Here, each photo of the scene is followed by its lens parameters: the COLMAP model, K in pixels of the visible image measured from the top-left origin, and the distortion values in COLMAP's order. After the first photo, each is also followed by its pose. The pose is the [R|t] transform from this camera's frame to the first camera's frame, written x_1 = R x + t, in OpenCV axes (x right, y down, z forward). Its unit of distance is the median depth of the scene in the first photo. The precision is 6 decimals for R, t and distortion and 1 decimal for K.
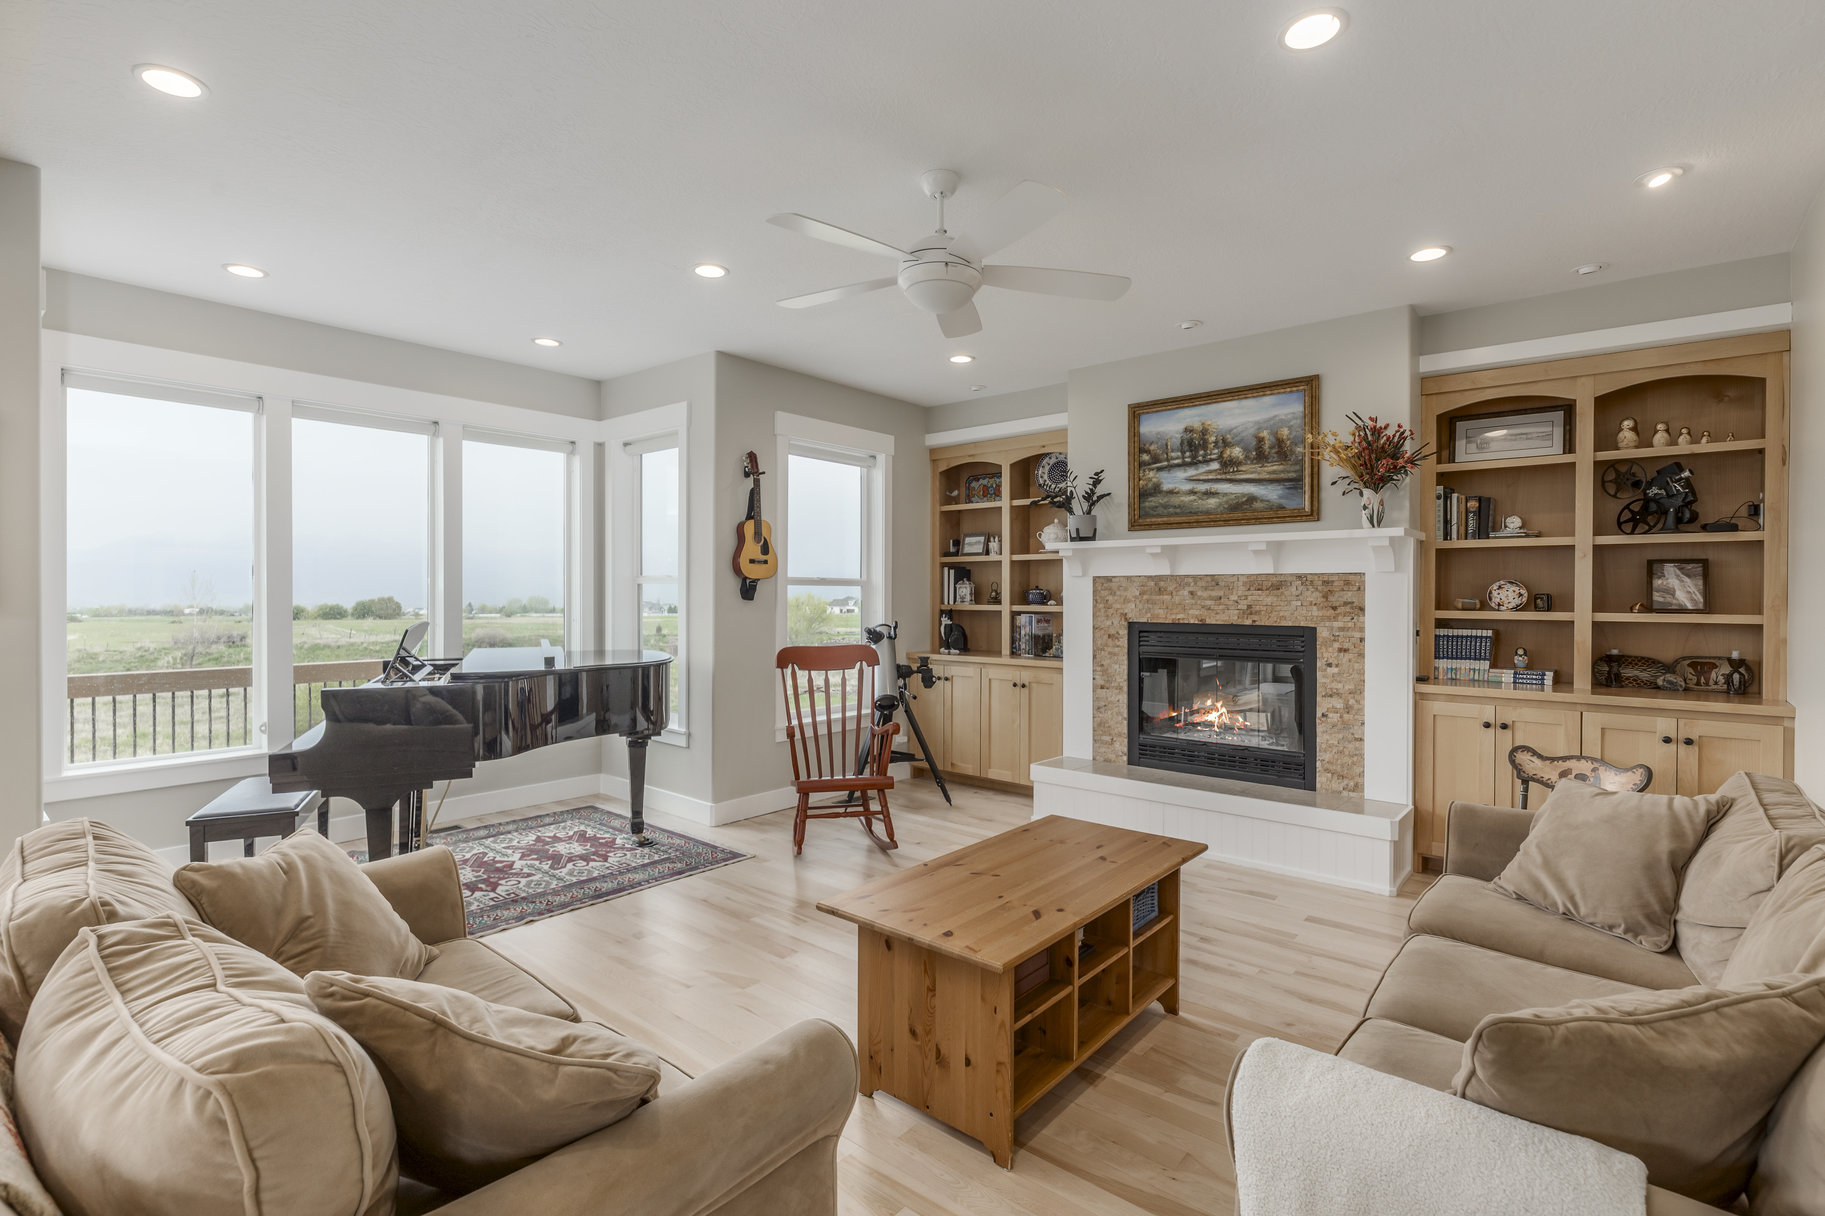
lens RADIAL K [[847.9, 0, 916.4], [0, 847.9, 601.2], [0, 0, 1]] dist [-0.002714, -0.000141]
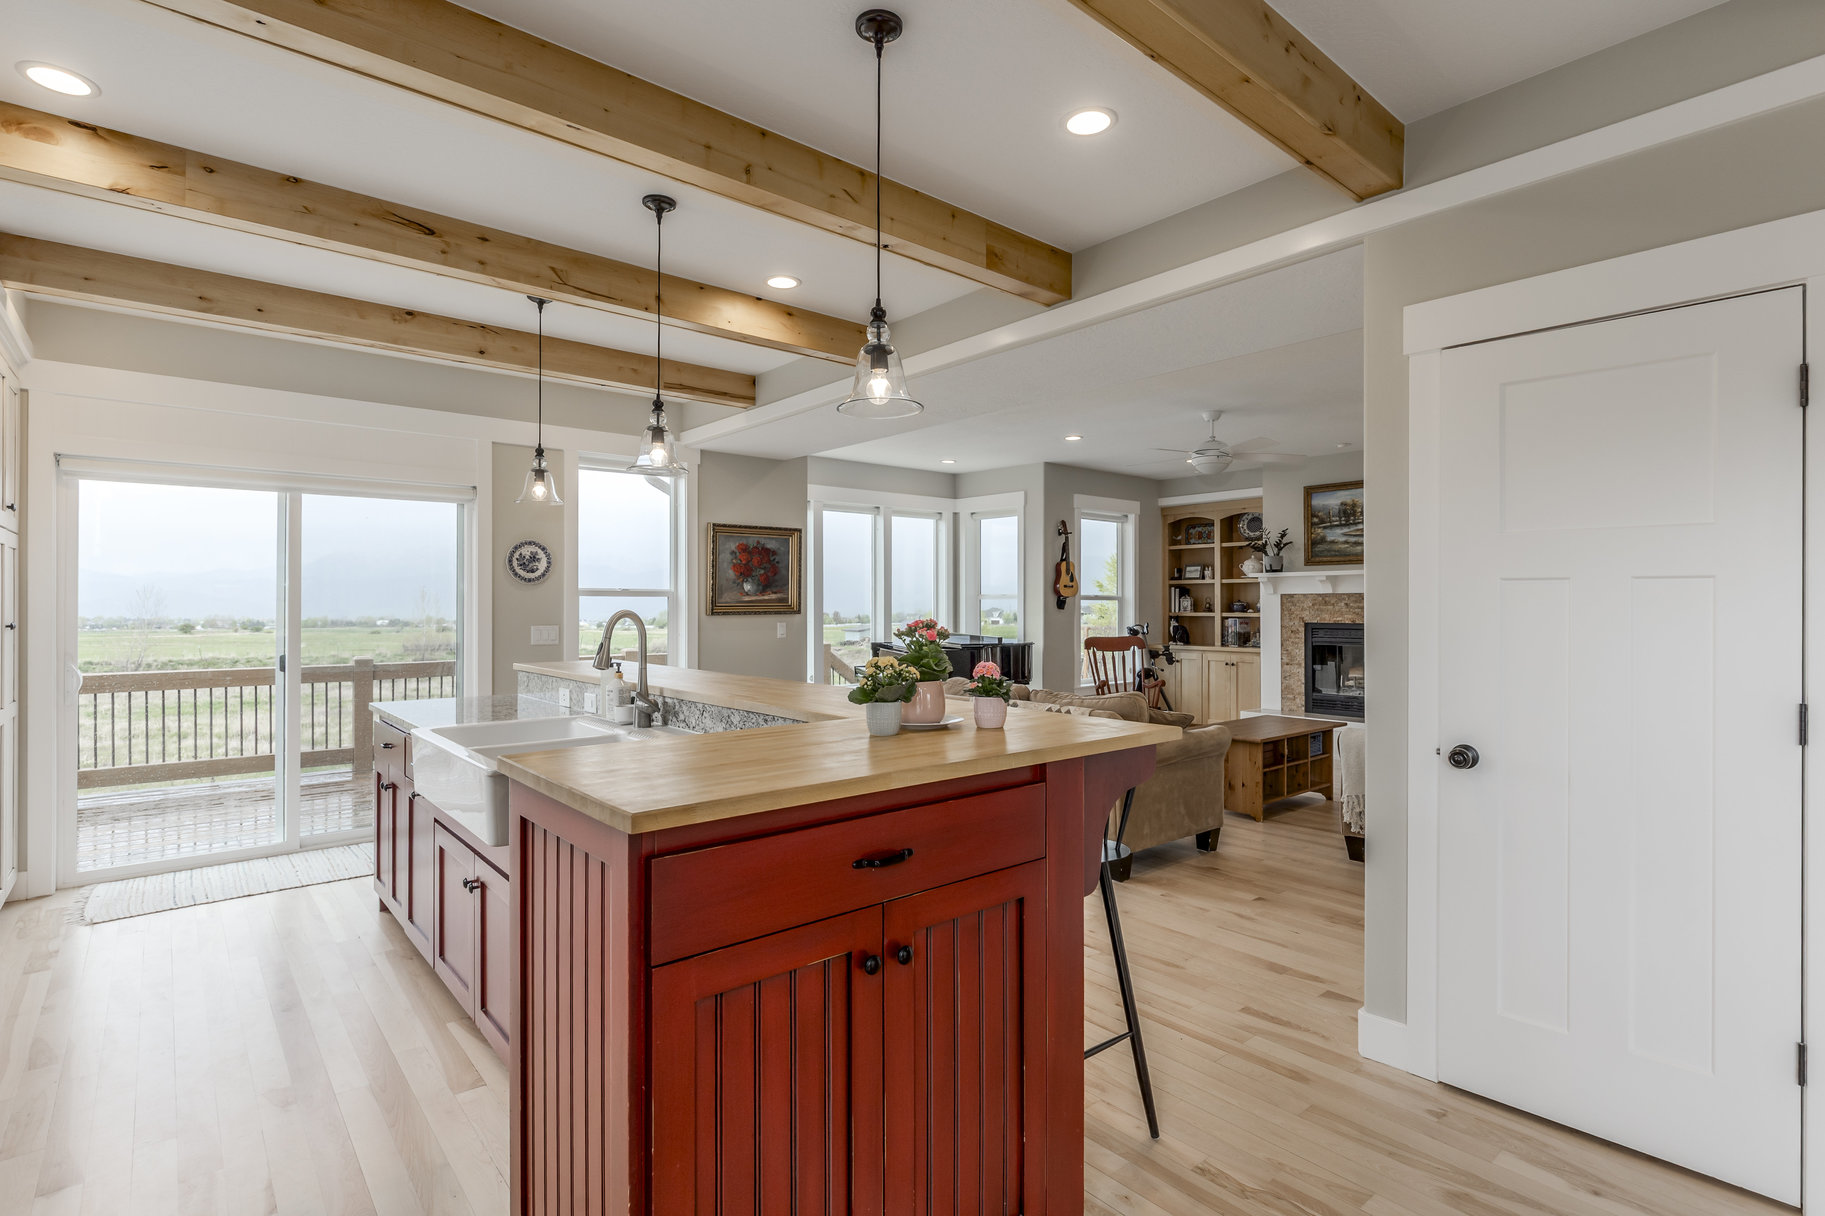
lens RADIAL K [[896.8, 0, 897.5], [0, 896.8, 603.3], [0, 0, 1]] dist [0.001979, 0.000123]
pose [[0.984667, -0.003388, -0.174410, -0.209897], [0.001553, 0.999942, -0.010659, 0.004812], [0.174436, 0.010225, 0.984615, -0.796007]]
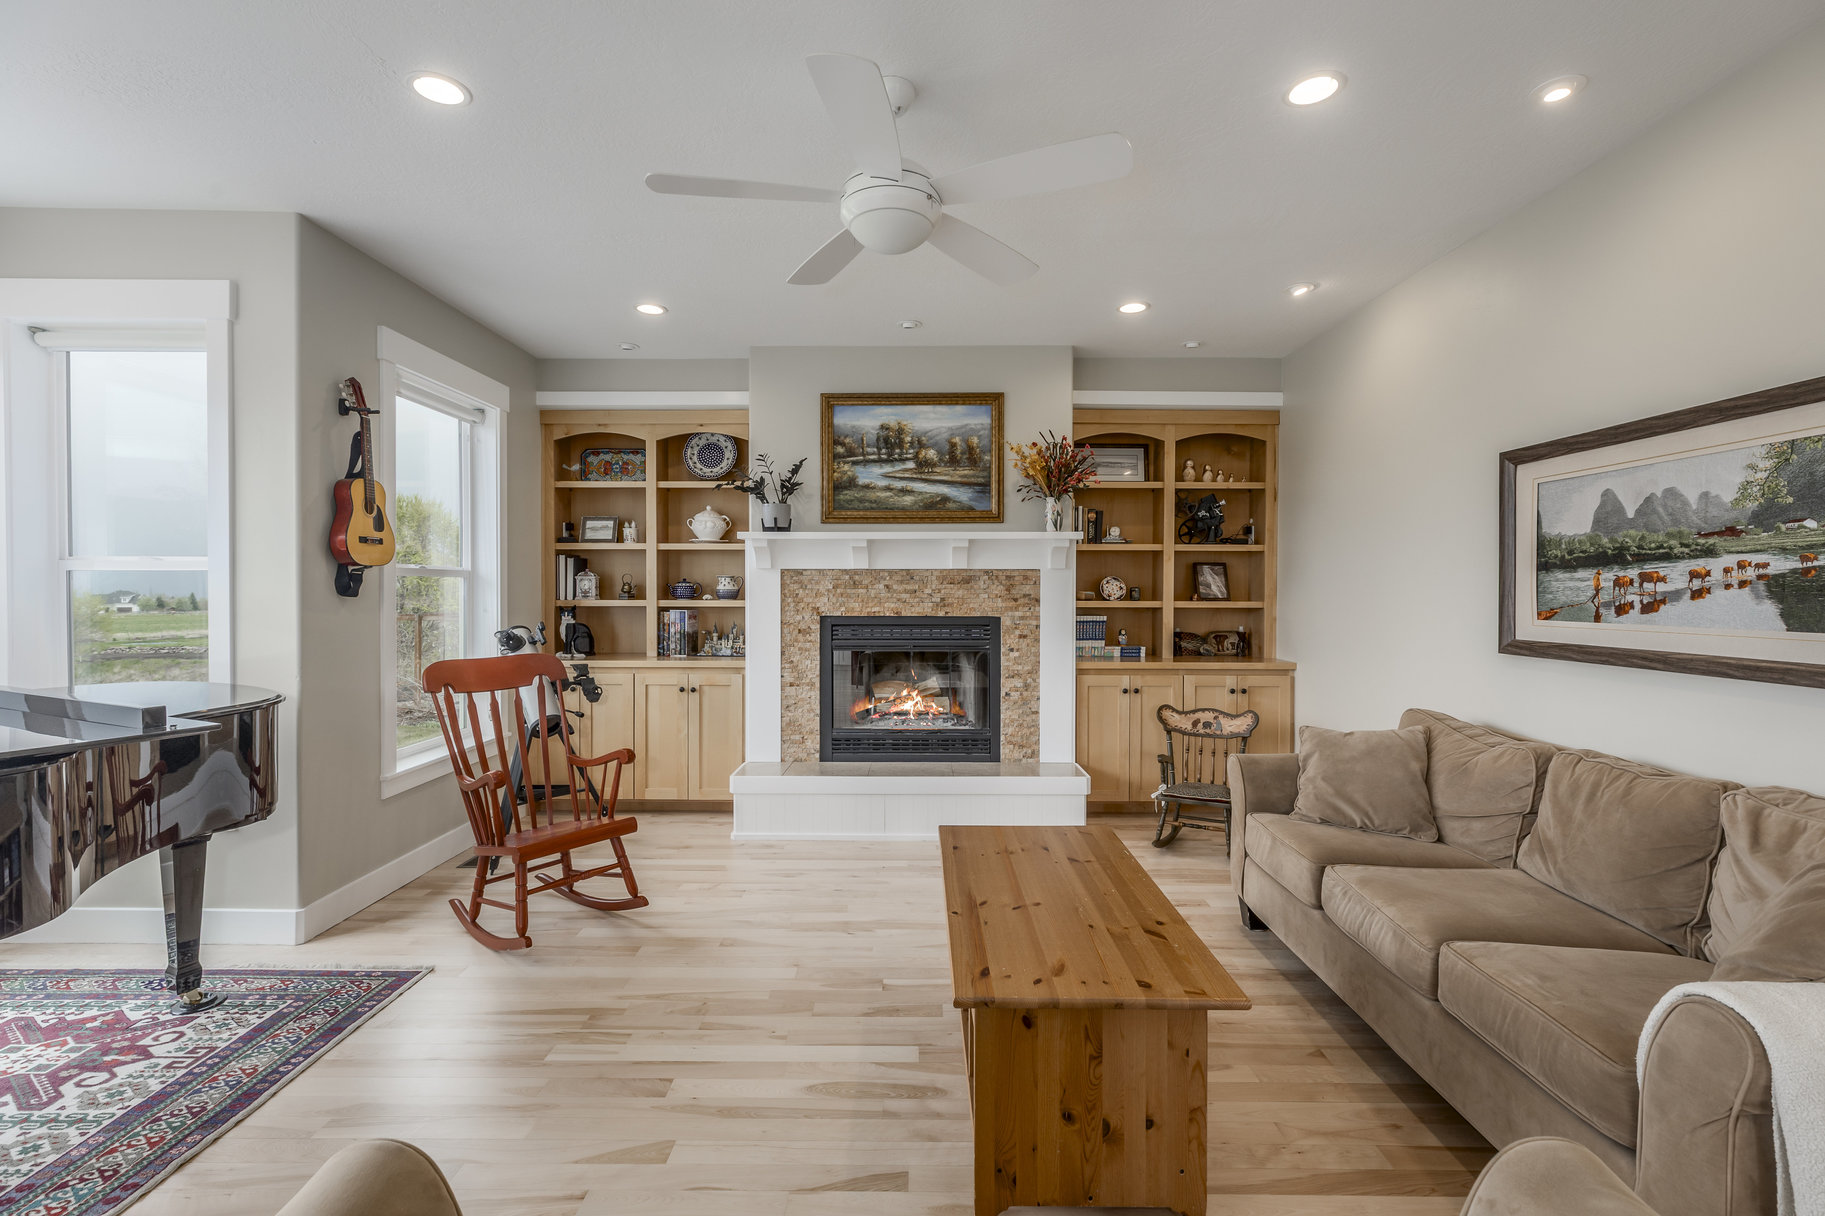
lens RADIAL K [[815.0, 0, 904.0], [0, 815.0, 600.8], [0, 0, 1]] dist [0.004256, 0.000309]
pose [[0.768252, -0.011285, 0.640048, -0.278502], [0.005654, 0.999925, 0.010844, -0.002914], [-0.640122, -0.004712, 0.768258, 0.215405]]
